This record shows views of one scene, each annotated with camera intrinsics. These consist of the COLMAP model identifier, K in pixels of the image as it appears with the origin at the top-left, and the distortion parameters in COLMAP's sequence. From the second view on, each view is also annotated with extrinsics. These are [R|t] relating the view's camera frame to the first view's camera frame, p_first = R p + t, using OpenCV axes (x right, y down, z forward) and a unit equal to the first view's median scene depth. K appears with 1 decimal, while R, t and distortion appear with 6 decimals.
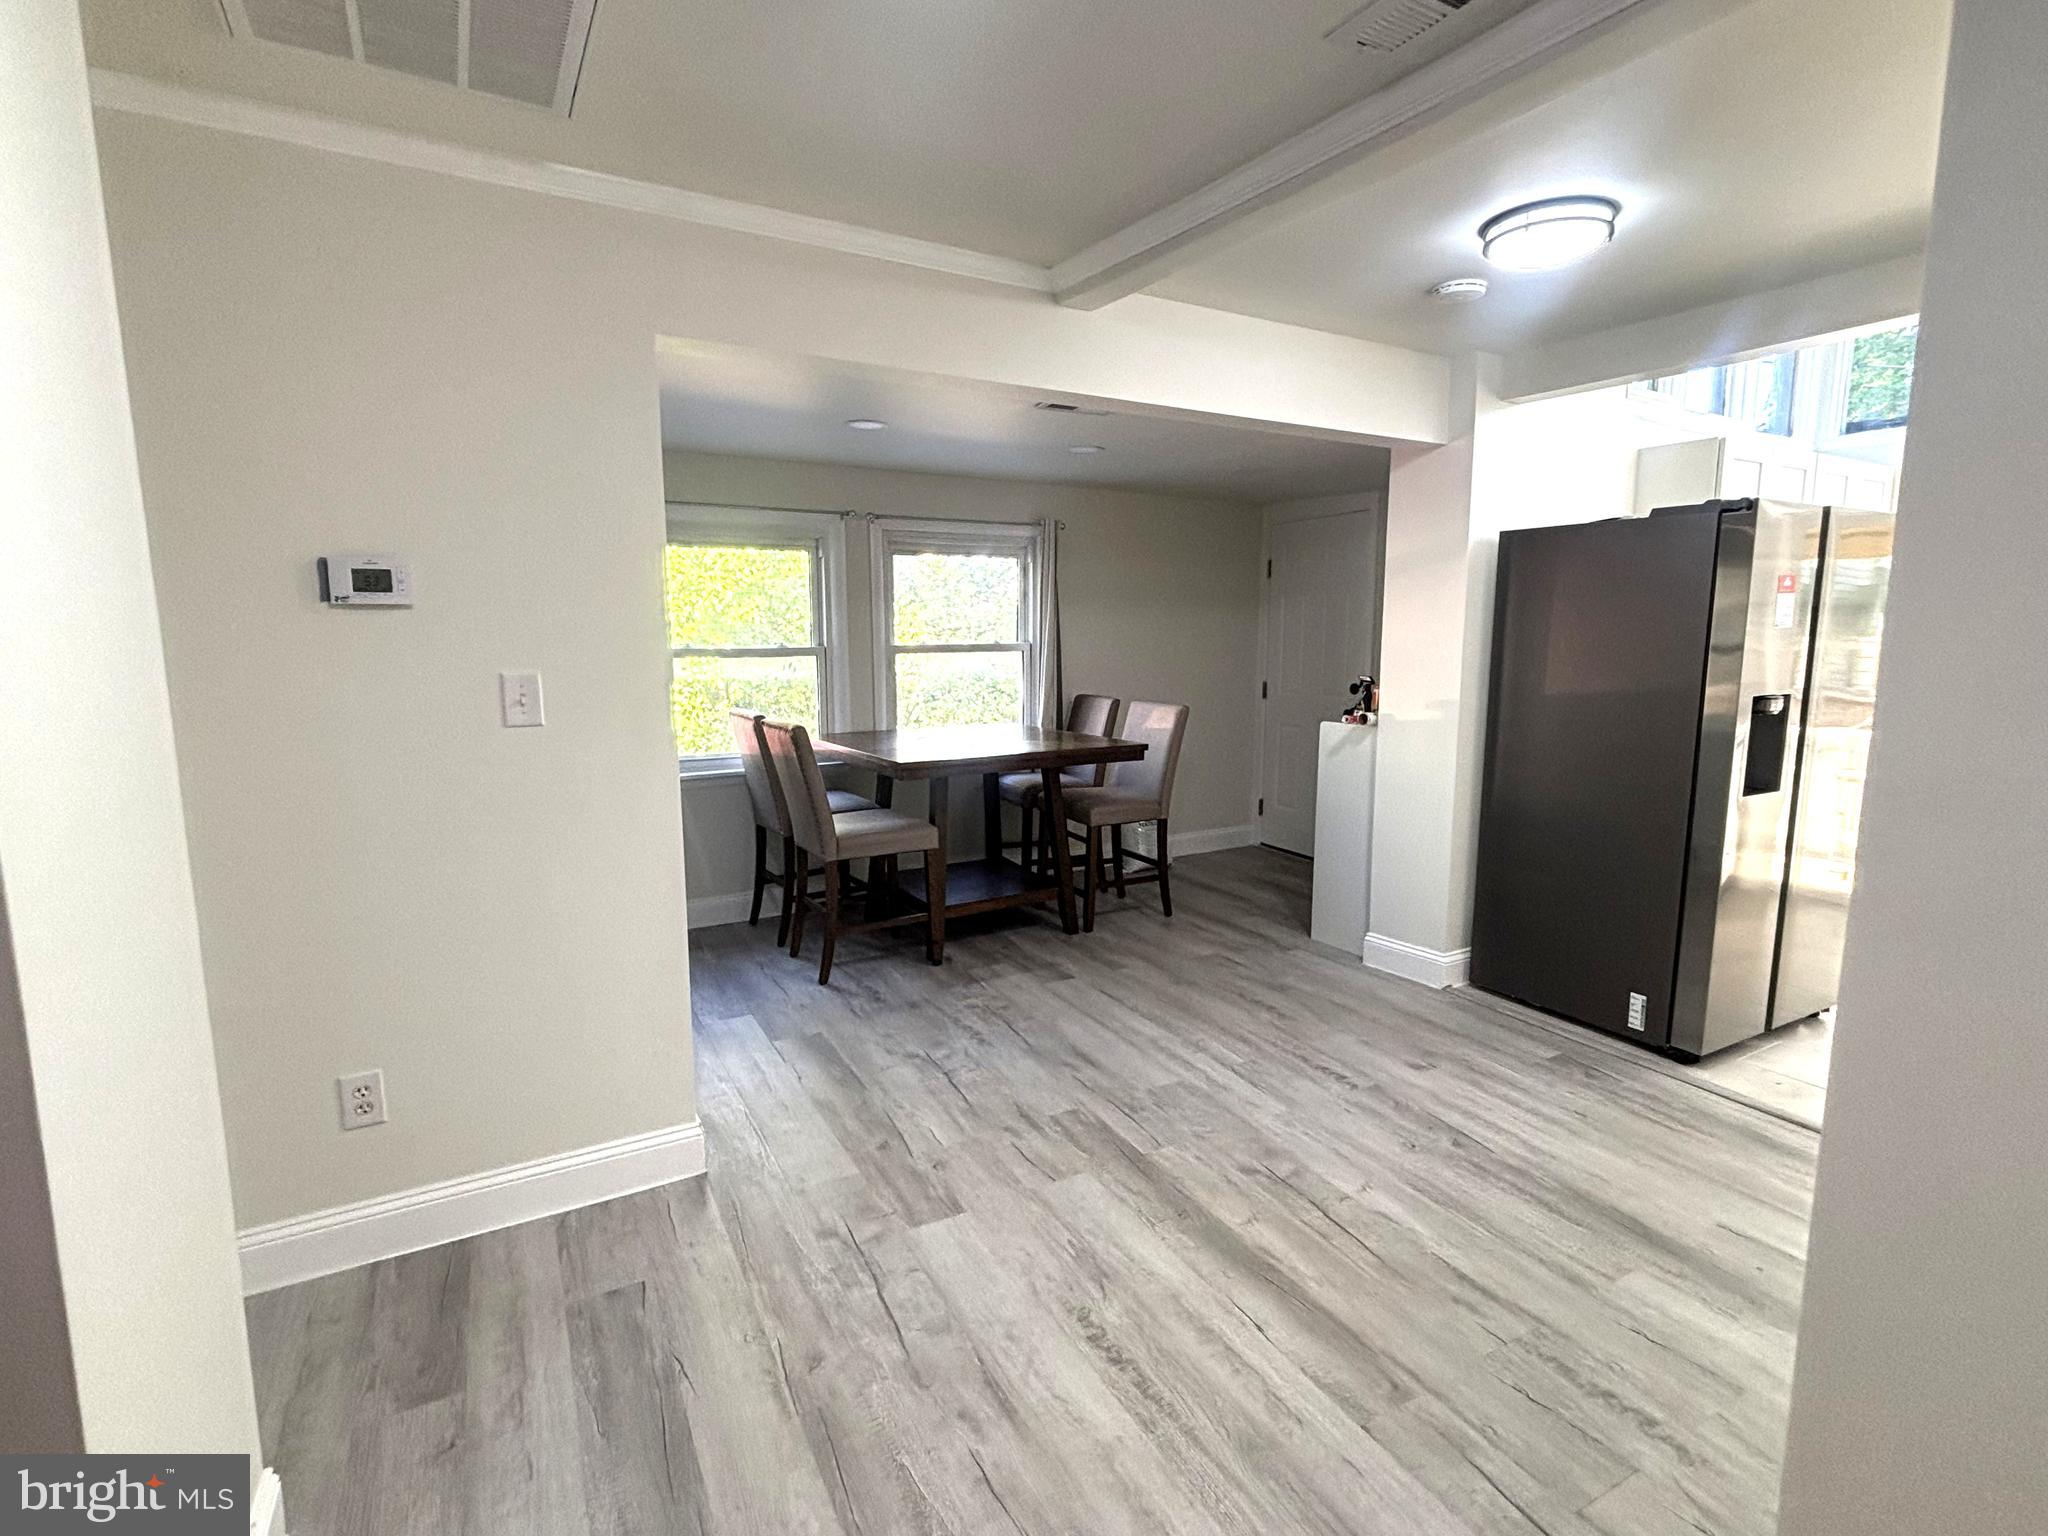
lens RADIAL K [[978.0, 0, 1023.3], [0, 978.0, 760.7], [0, 0, 1]] dist [-0.000628, -0.000011]
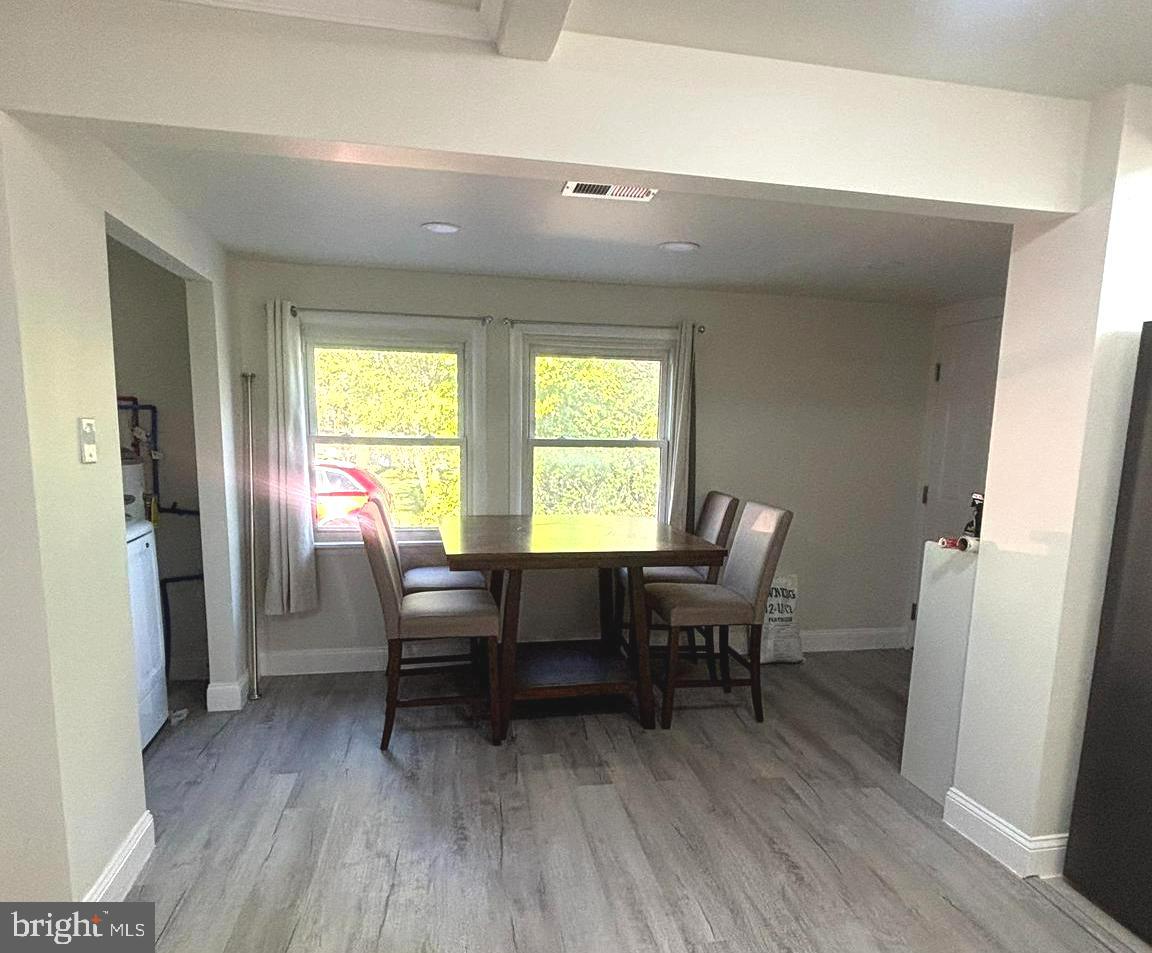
lens RADIAL K [[736.4, 0, 569.0], [0, 736.4, 532.5], [0, 0, 1]] dist [-0.020757, -0.004178]
pose [[0.946321, 0.071844, -0.315143, 0.200793], [-0.066270, 0.997398, 0.028381, -0.043517], [0.316362, -0.005973, 0.948620, 0.252011]]
